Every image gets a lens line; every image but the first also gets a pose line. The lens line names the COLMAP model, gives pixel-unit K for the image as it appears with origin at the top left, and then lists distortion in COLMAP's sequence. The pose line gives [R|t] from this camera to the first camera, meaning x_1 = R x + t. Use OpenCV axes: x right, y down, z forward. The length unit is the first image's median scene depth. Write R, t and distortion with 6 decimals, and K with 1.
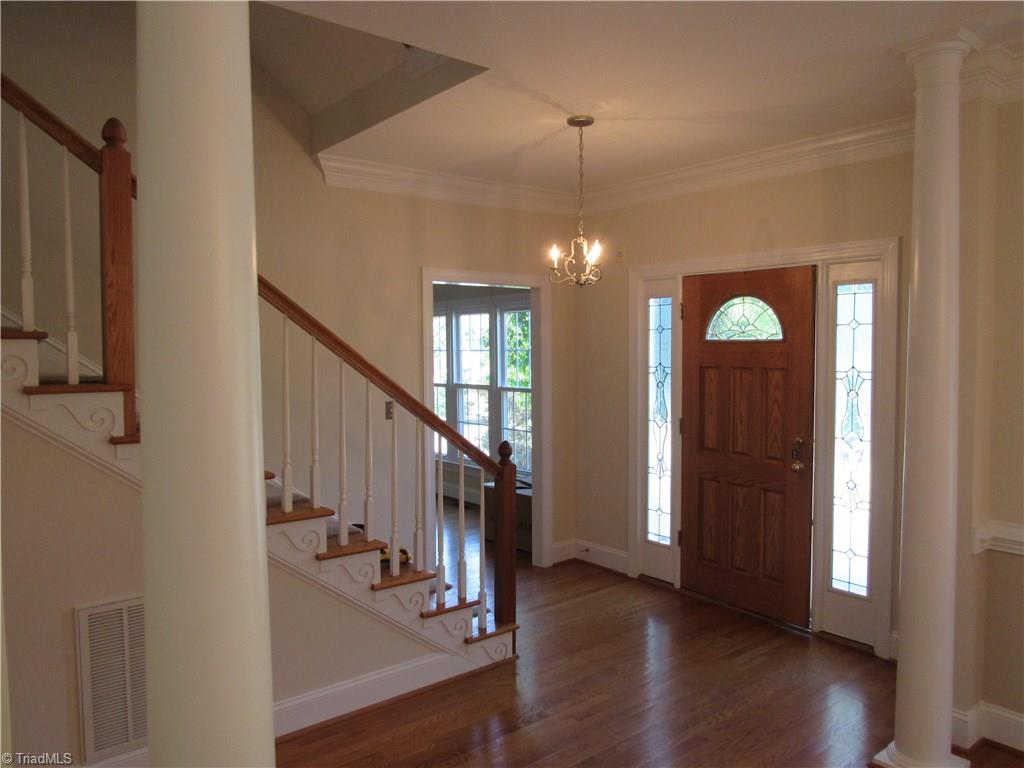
lens RADIAL K [[734.0, 0, 512.0], [0, 734.0, 384.0], [0, 0, 1]] dist [-0.026799, 0.004644]
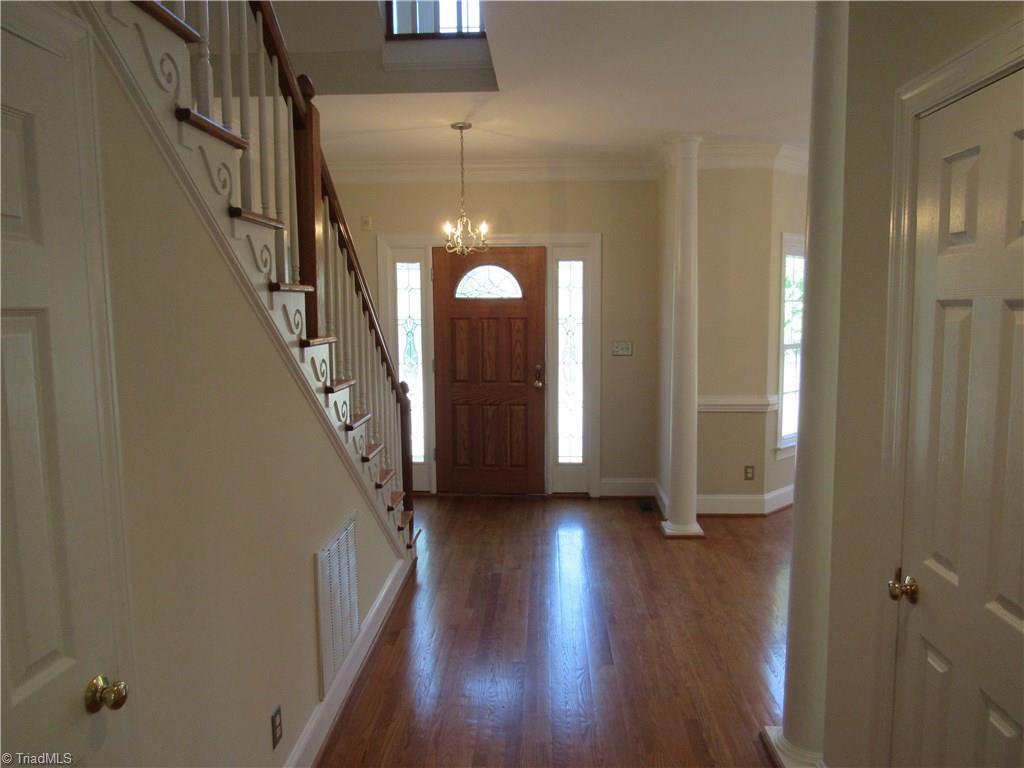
lens RADIAL K [[734.0, 0, 512.0], [0, 734.0, 384.0], [0, 0, 1]] dist [-0.026799, 0.004644]
pose [[0.662741, -0.084355, 0.744083, -0.707417], [0.040815, 0.996227, 0.076587, -0.003035], [-0.747736, -0.020388, 0.663683, 0.063048]]
